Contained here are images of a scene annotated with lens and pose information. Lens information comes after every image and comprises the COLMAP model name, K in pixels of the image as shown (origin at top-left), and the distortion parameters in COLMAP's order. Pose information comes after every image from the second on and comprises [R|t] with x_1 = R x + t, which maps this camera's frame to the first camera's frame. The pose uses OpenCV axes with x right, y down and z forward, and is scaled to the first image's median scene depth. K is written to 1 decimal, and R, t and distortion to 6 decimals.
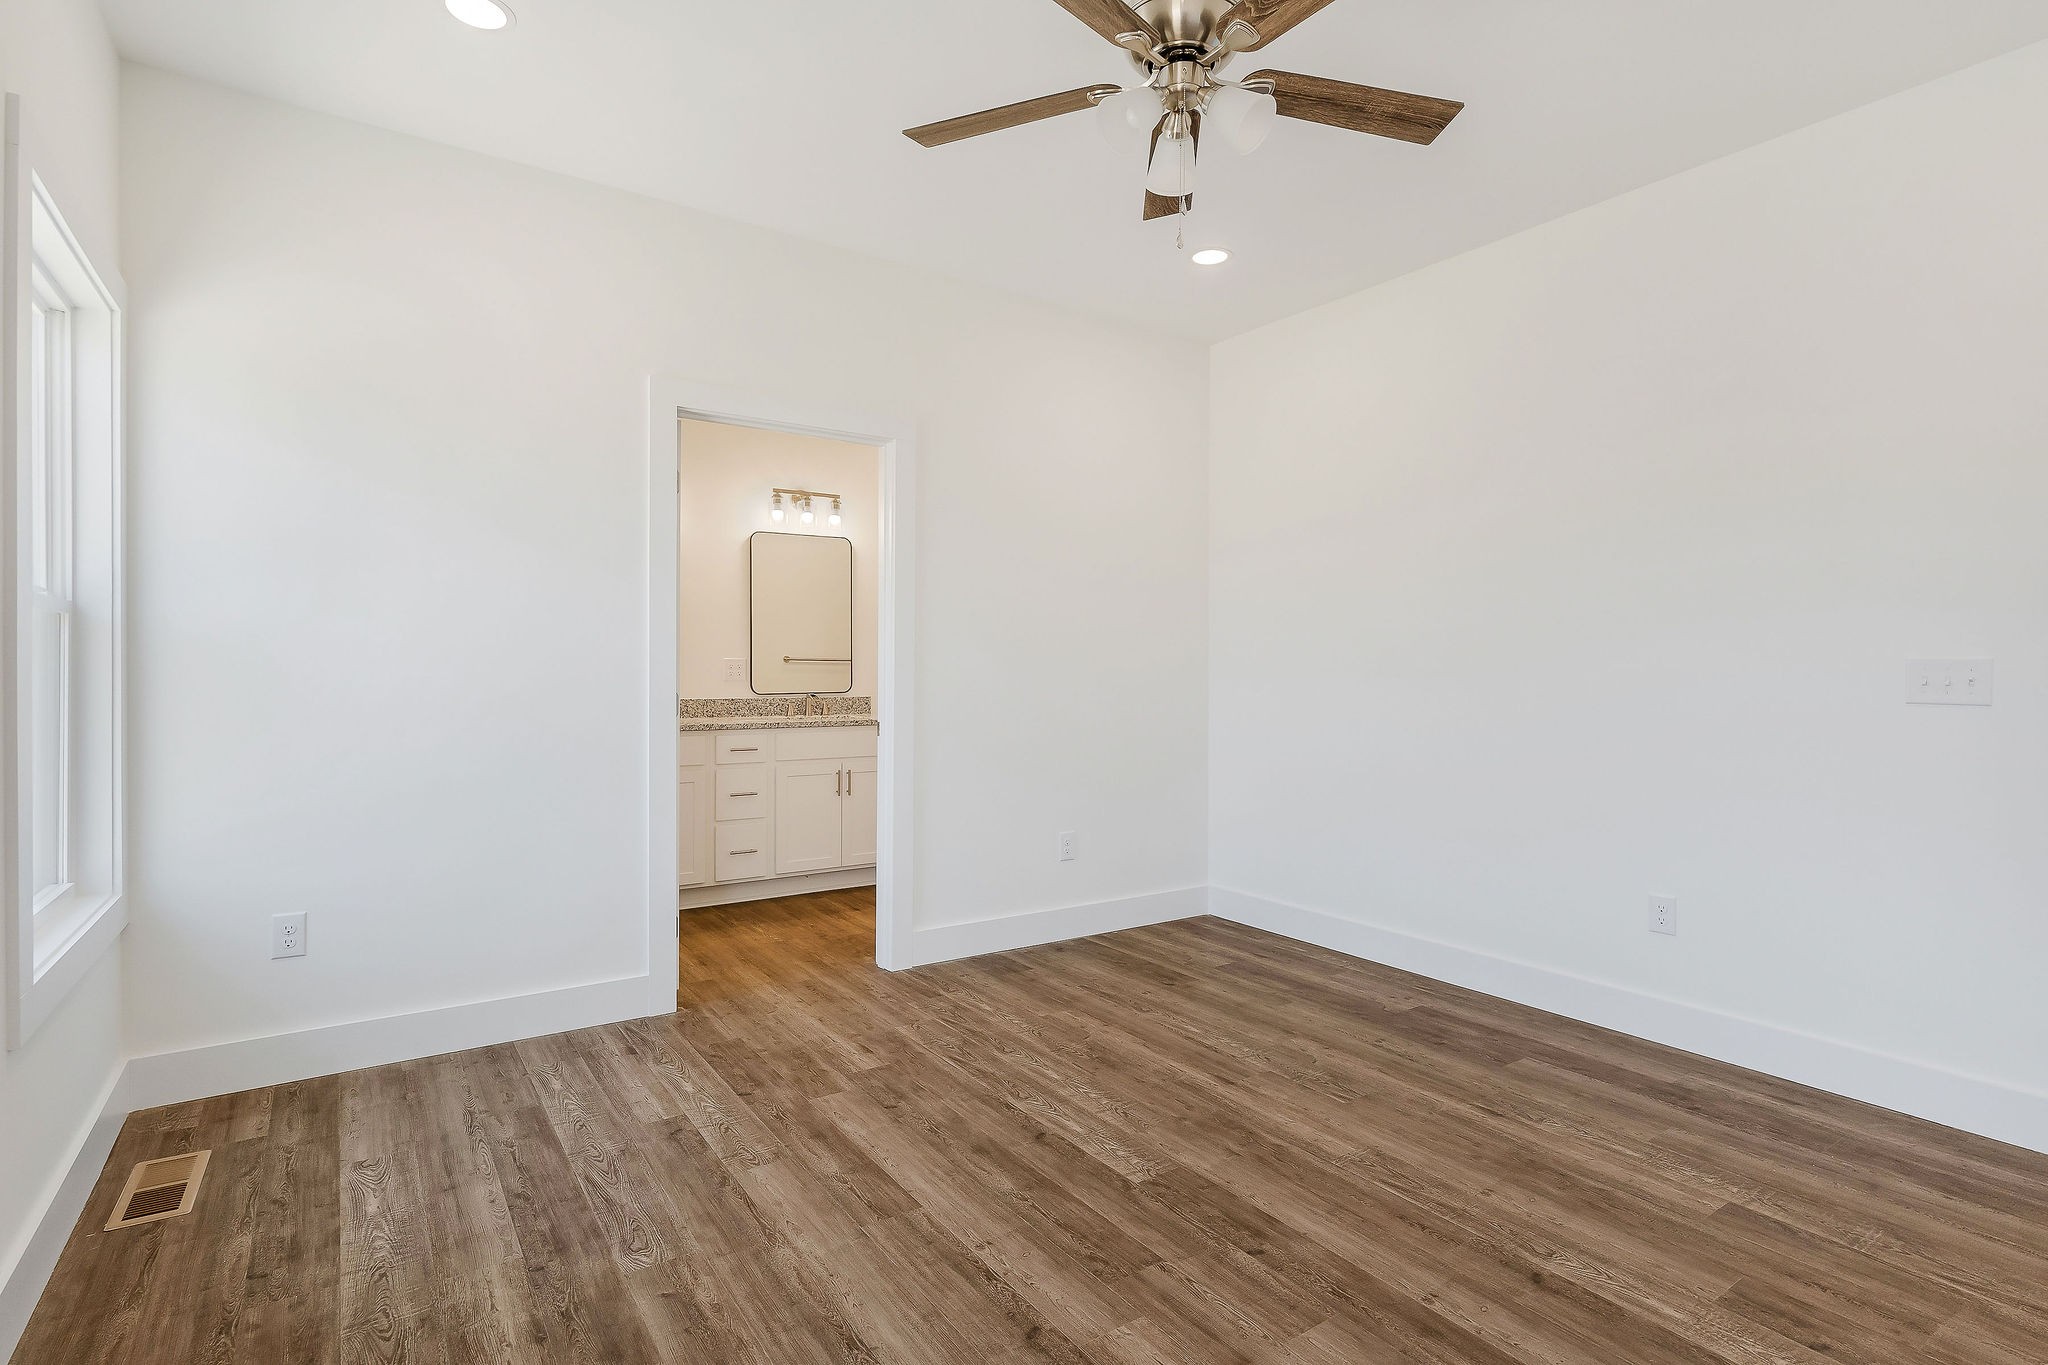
lens RADIAL K [[1034.9, 0, 1010.2], [0, 1034.9, 678.1], [0, 0, 1]] dist [-0.003868, 0.000033]
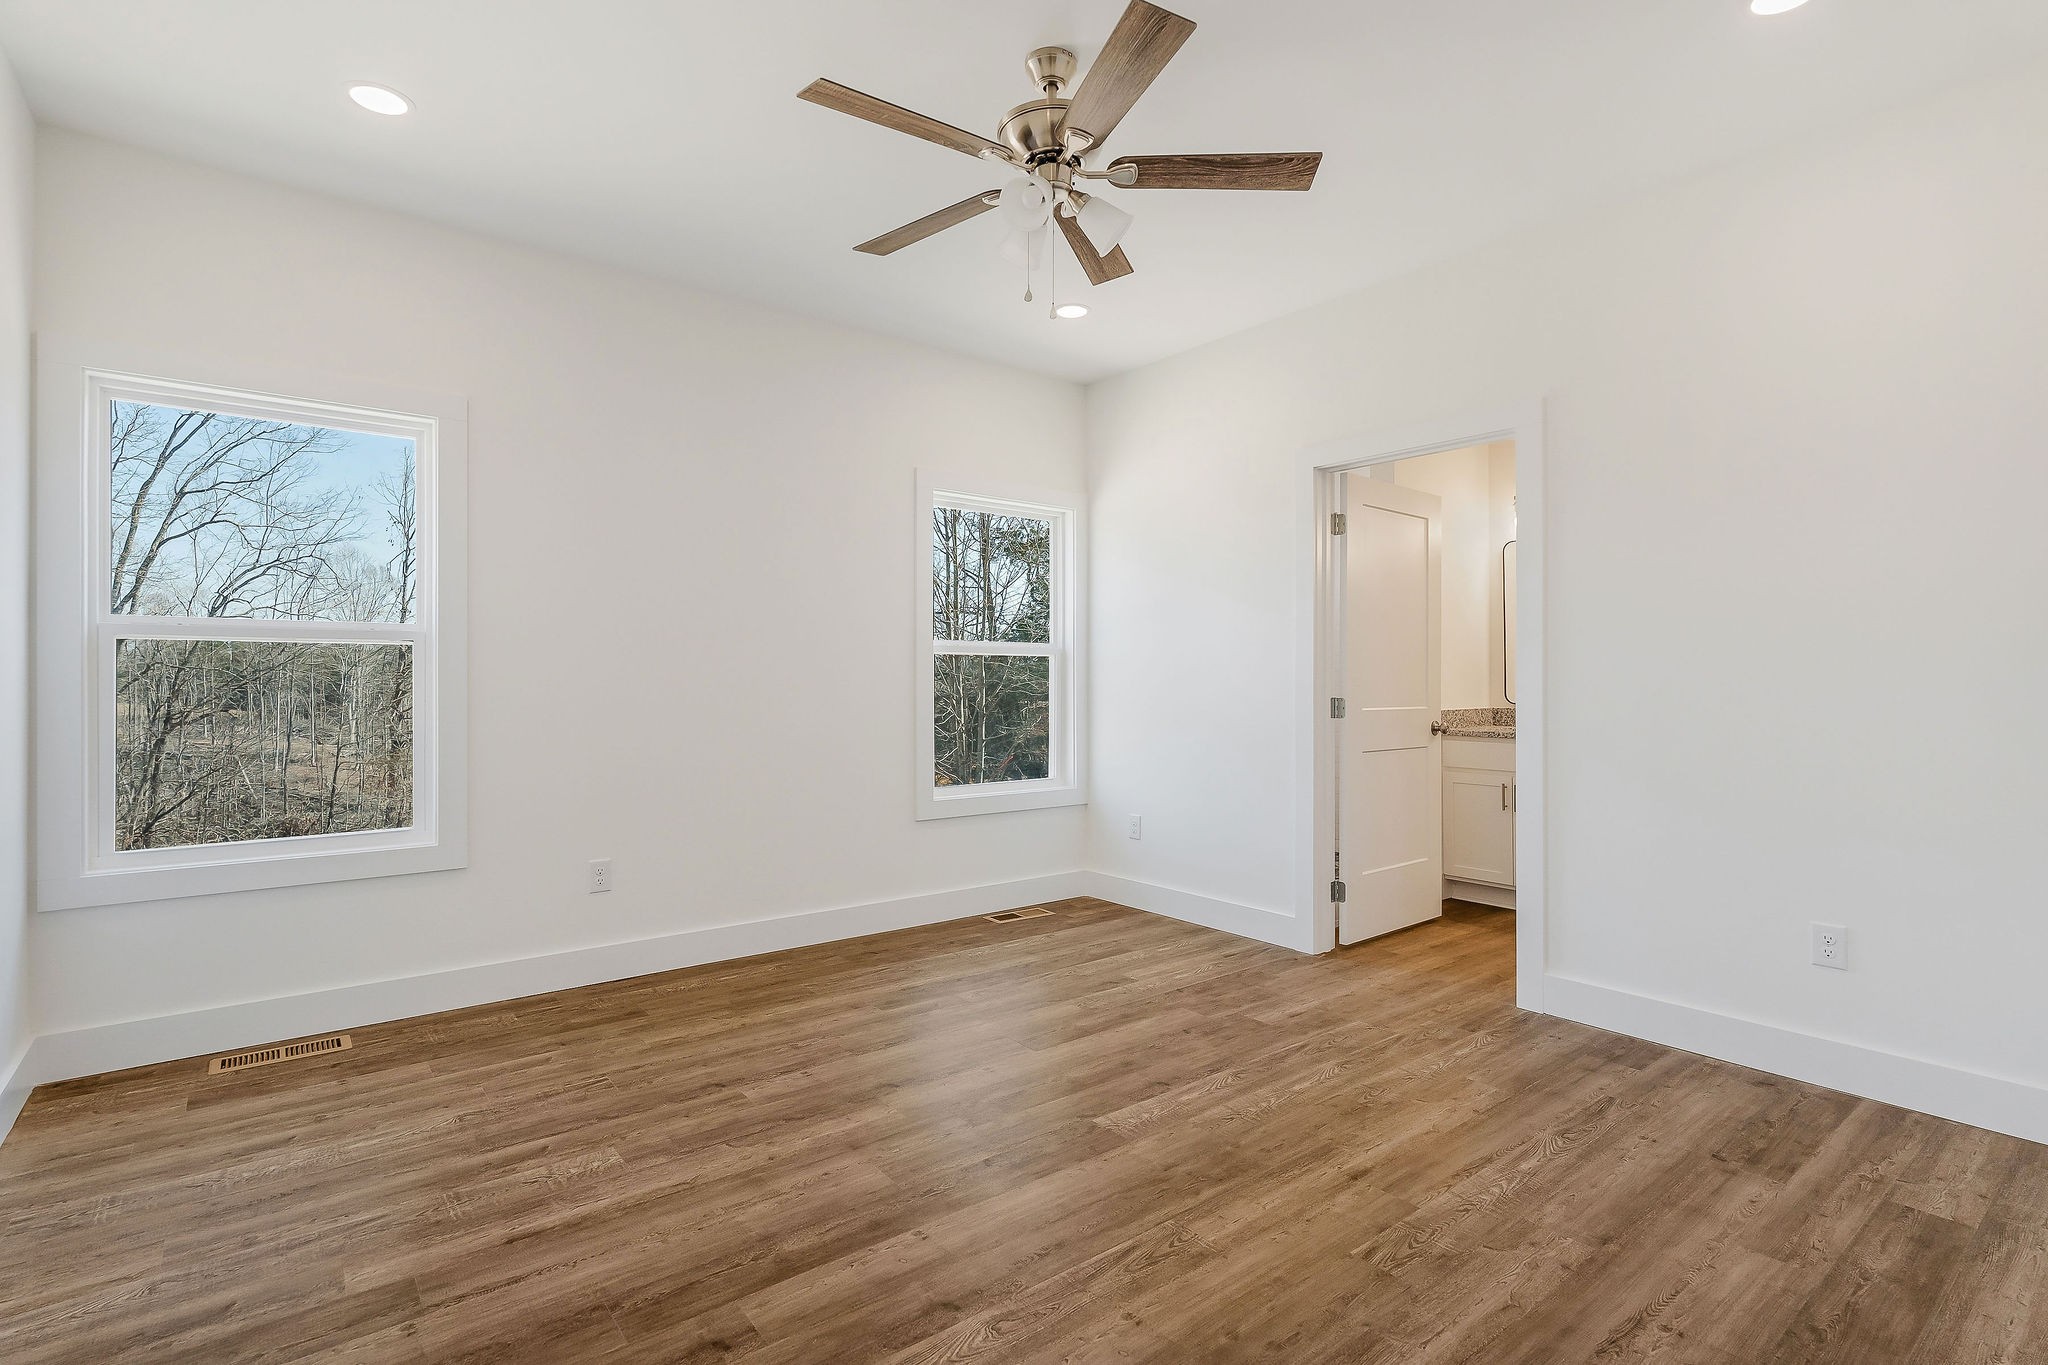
lens RADIAL K [[968.7, 0, 1015.4], [0, 968.7, 689.8], [0, 0, 1]] dist [-0.008562, 0.000398]
pose [[0.057048, 0.005580, -0.998356, 0.860262], [-0.010145, 0.999936, 0.005009, 0.005350], [0.998320, 0.009842, 0.057101, 0.617600]]
